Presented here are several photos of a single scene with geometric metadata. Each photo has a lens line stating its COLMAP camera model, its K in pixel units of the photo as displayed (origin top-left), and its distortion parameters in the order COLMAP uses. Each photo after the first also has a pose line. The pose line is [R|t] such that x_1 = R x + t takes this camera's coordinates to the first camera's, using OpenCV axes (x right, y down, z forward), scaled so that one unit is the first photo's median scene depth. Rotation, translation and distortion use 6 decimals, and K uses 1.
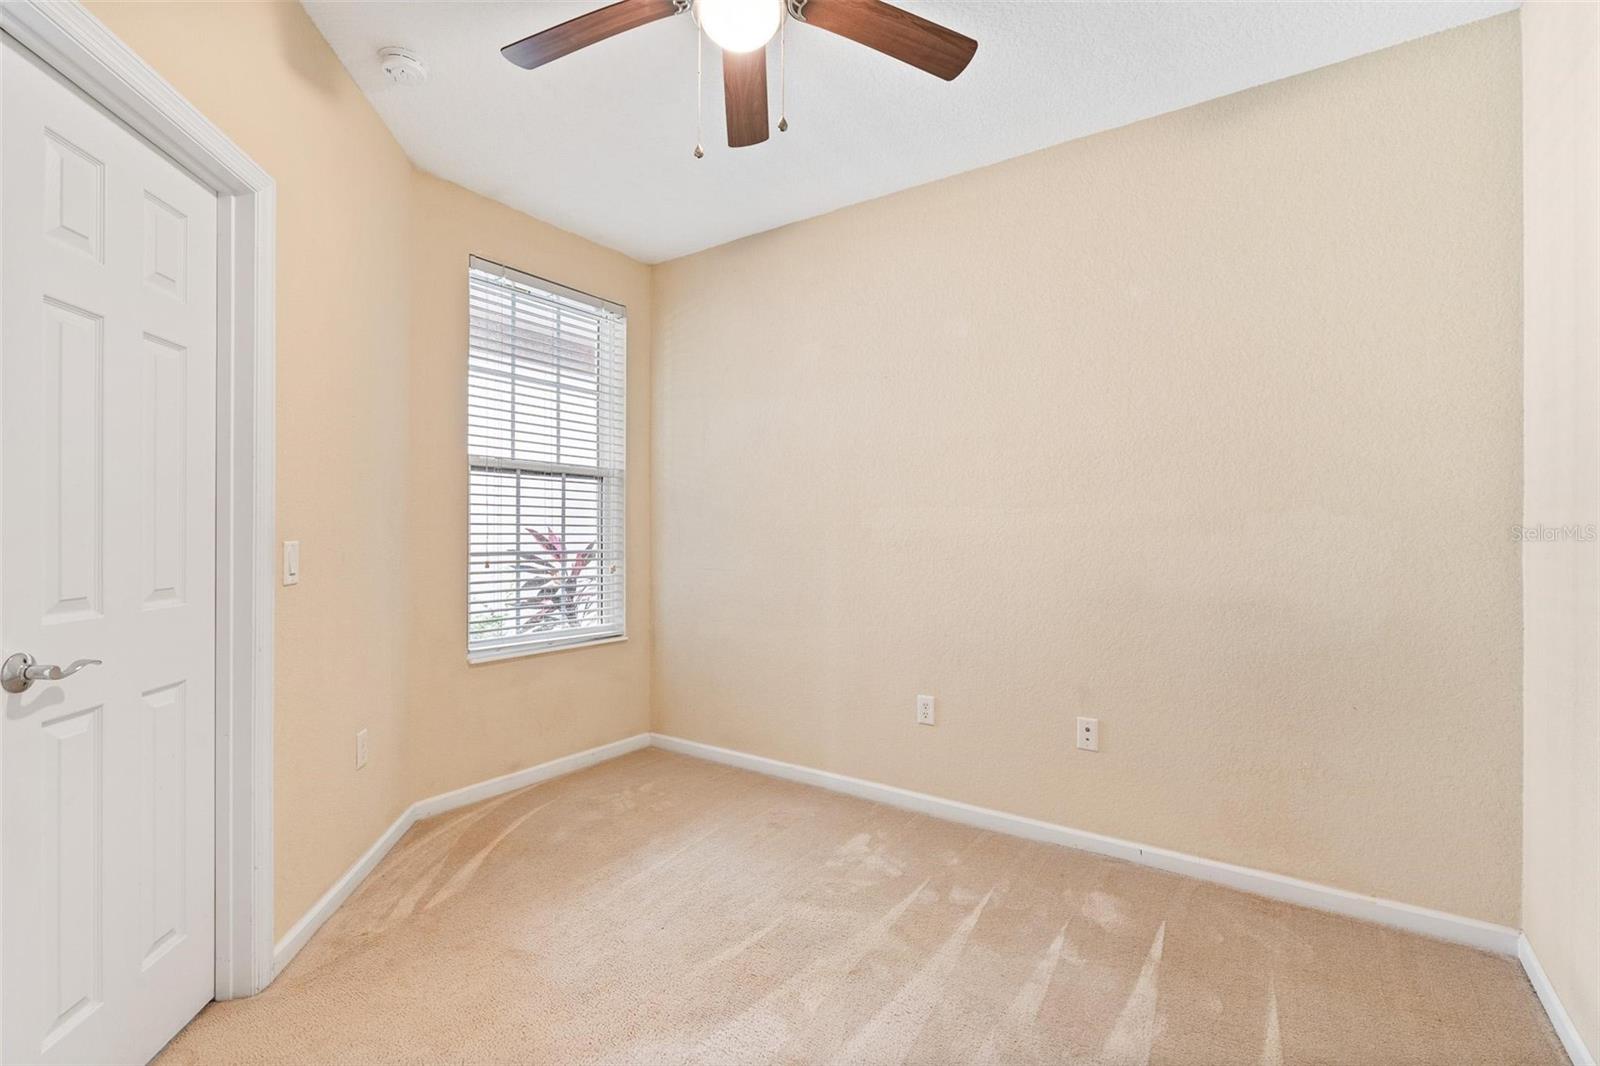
lens RADIAL K [[721.4, 0, 800.0], [0, 721.4, 533.0], [0, 0, 1]] dist [-0.007096, 0.001130]
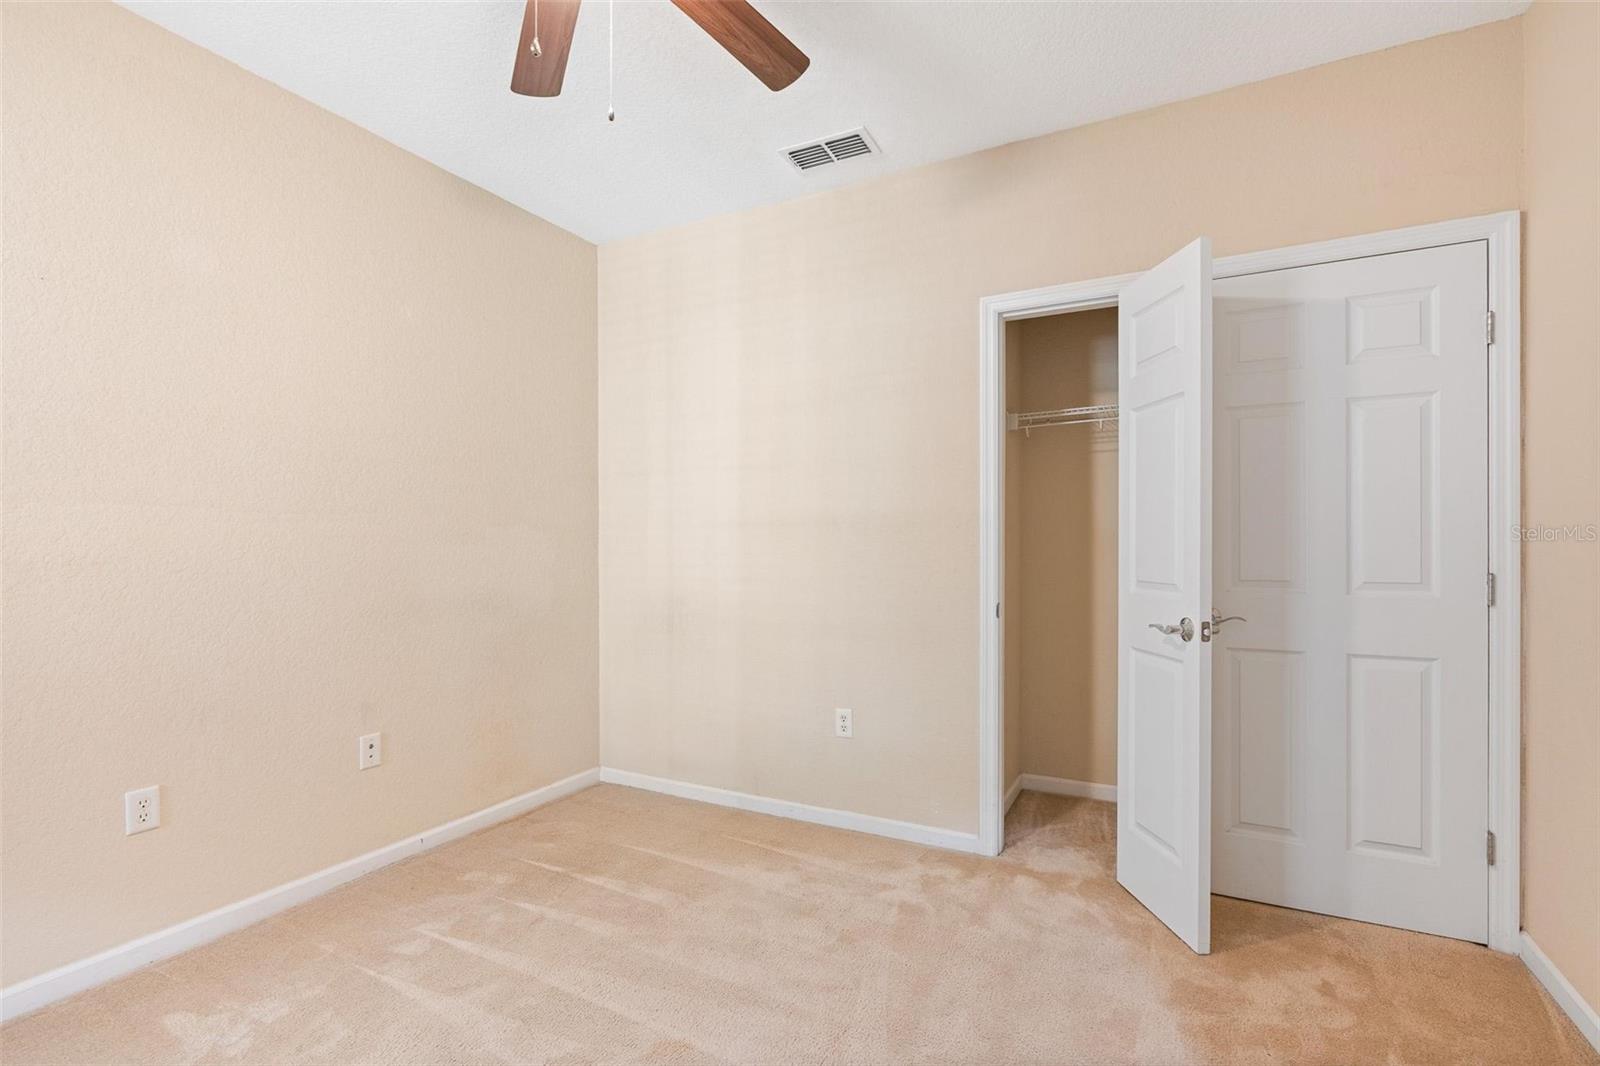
lens RADIAL K [[721.4, 0, 800.0], [0, 721.4, 533.0], [0, 0, 1]] dist [-0.007096, 0.001130]
pose [[-0.135196, 0.016544, 0.990681, -0.618681], [-0.002615, 0.999851, -0.017054, 0.000722], [-0.990815, -0.004896, -0.135132, 0.538498]]
